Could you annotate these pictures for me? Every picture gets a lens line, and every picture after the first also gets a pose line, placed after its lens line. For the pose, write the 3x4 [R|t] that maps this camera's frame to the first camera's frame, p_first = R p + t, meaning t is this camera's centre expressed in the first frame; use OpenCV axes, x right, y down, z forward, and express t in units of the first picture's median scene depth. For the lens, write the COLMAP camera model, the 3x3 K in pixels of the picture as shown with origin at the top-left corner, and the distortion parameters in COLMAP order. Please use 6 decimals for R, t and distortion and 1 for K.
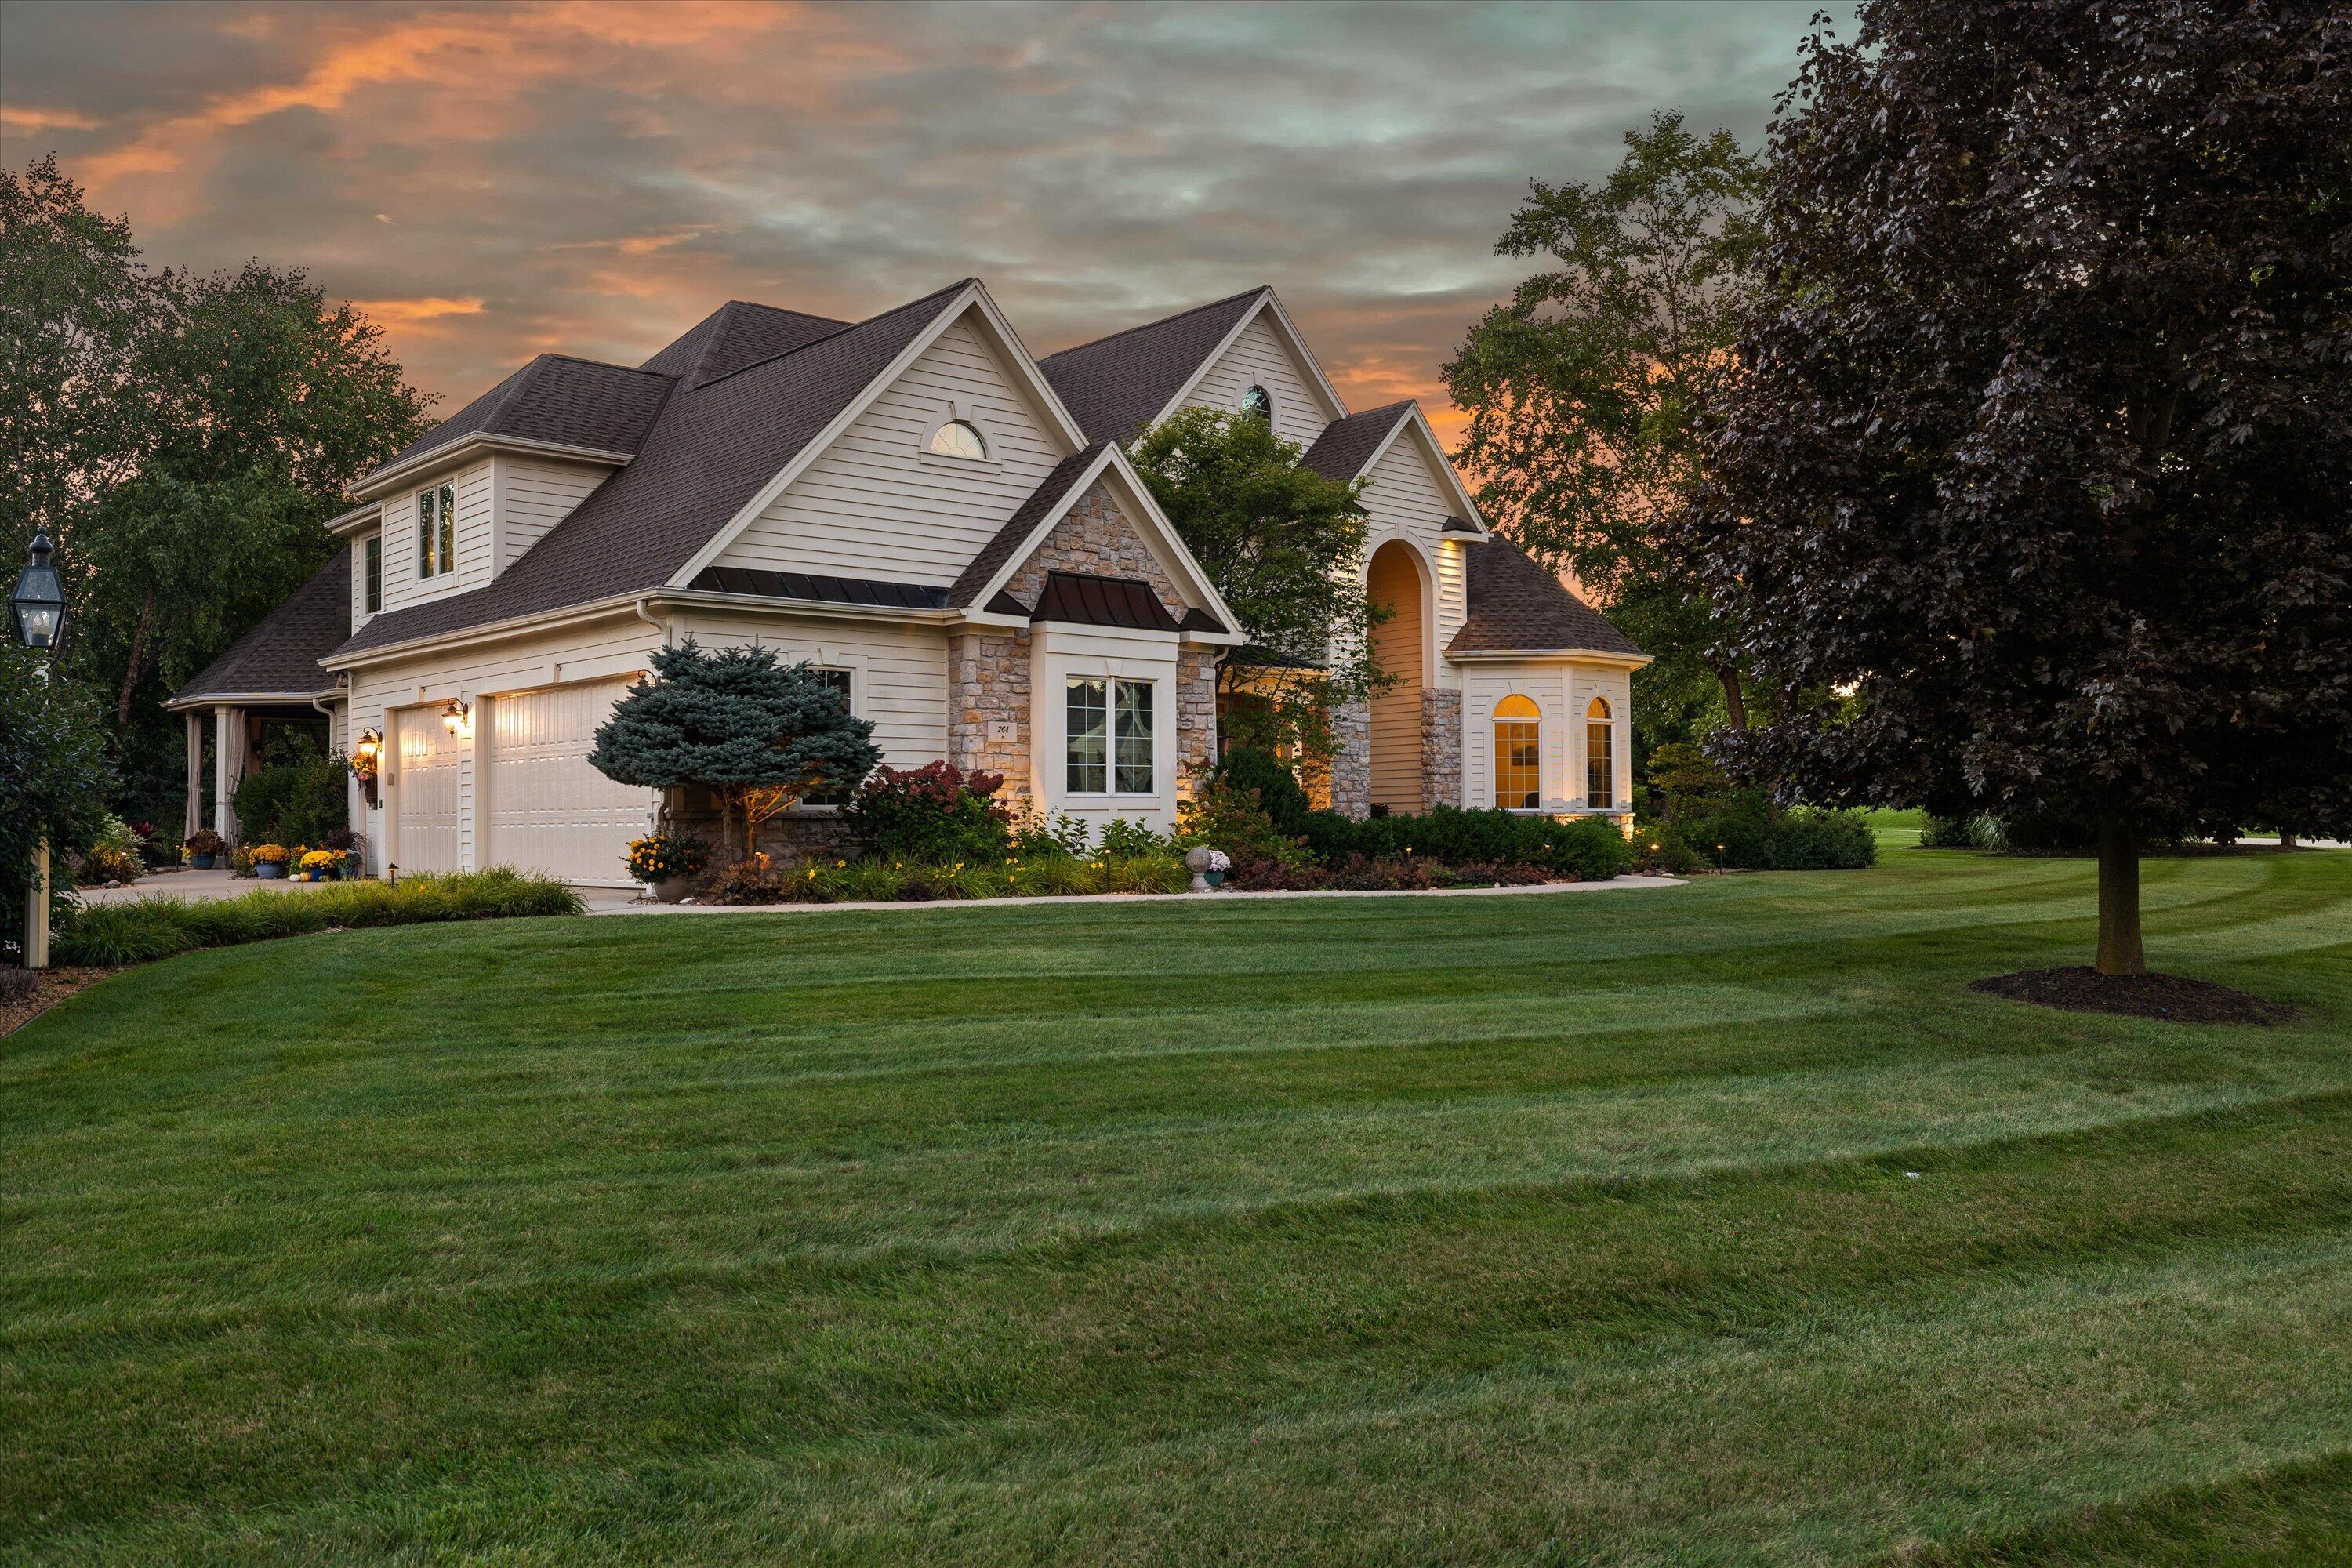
lens RADIAL K [[1843.5, 0, 1167.3], [0, 1843.5, 782.5], [0, 0, 1]] dist [0.006098, 0.003050]
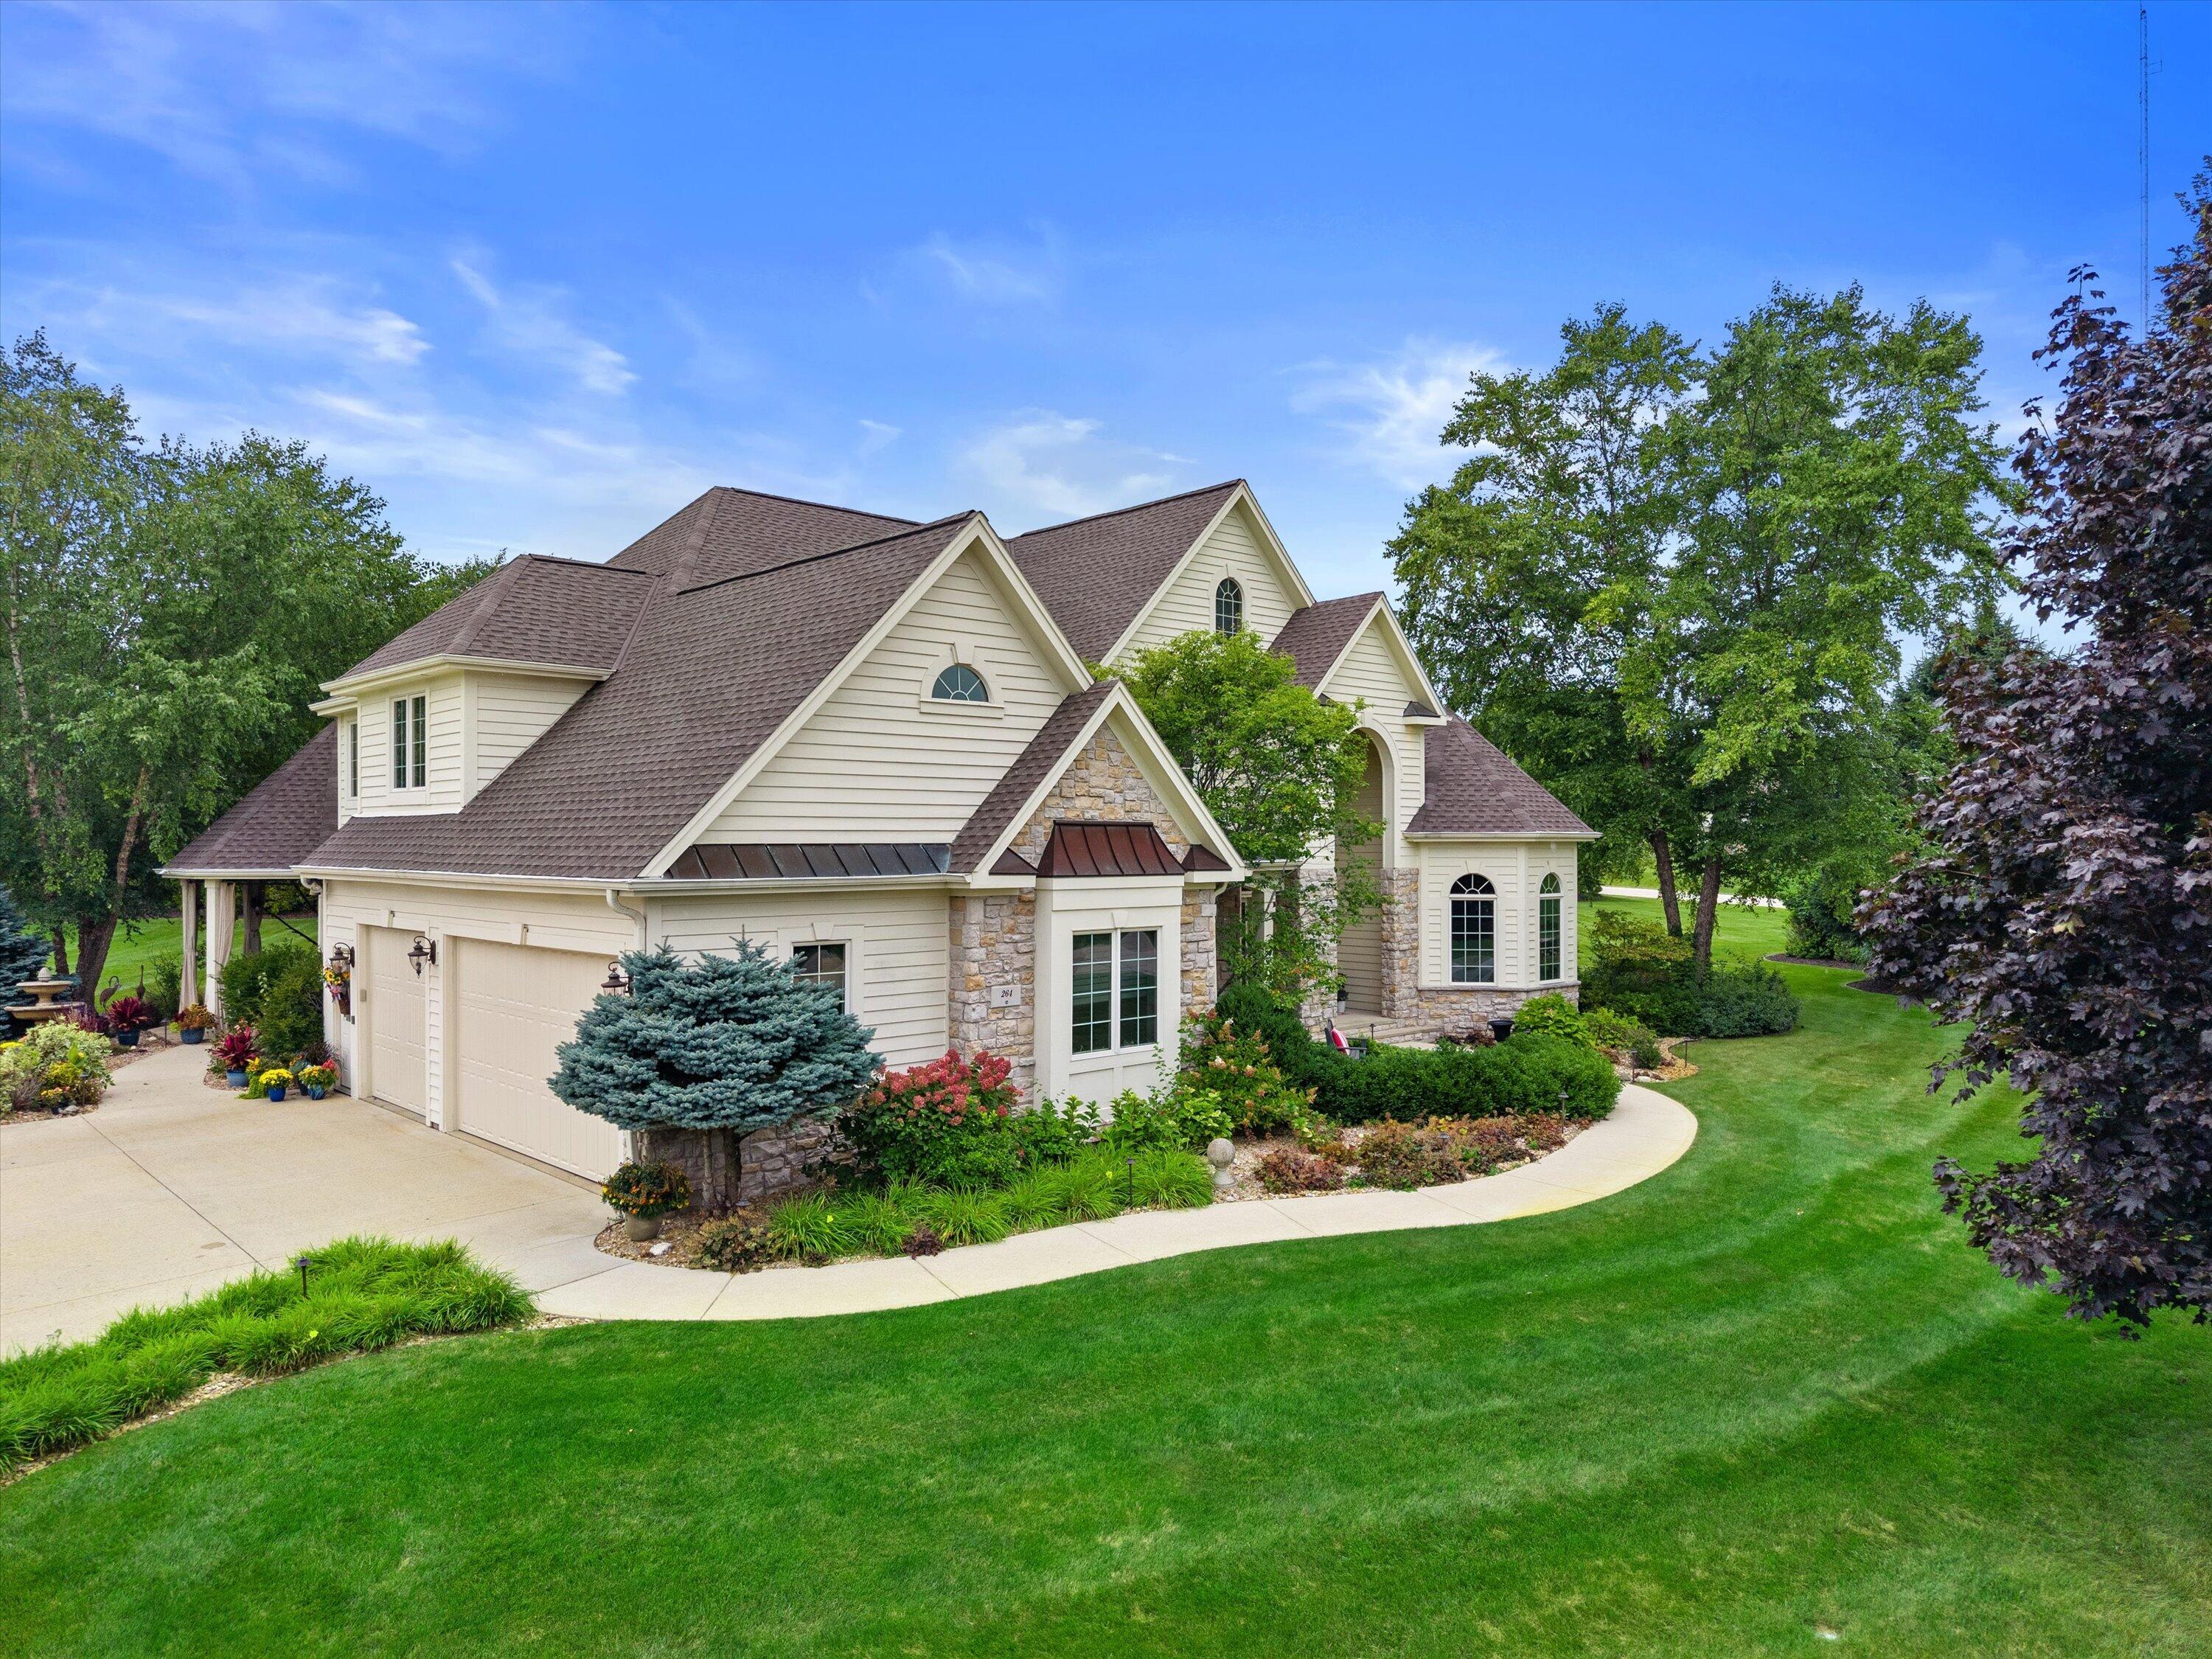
lens RADIAL K [[1484.8, 0, 1108.9], [0, 1484.8, 841.5], [0, 0, 1]] dist [0.043216, -0.036337]
pose [[0.999728, 0.004675, 0.022857, -0.047871], [-0.005138, 0.999782, 0.020219, -0.107977], [-0.022757, -0.020331, 0.999534, 0.214027]]
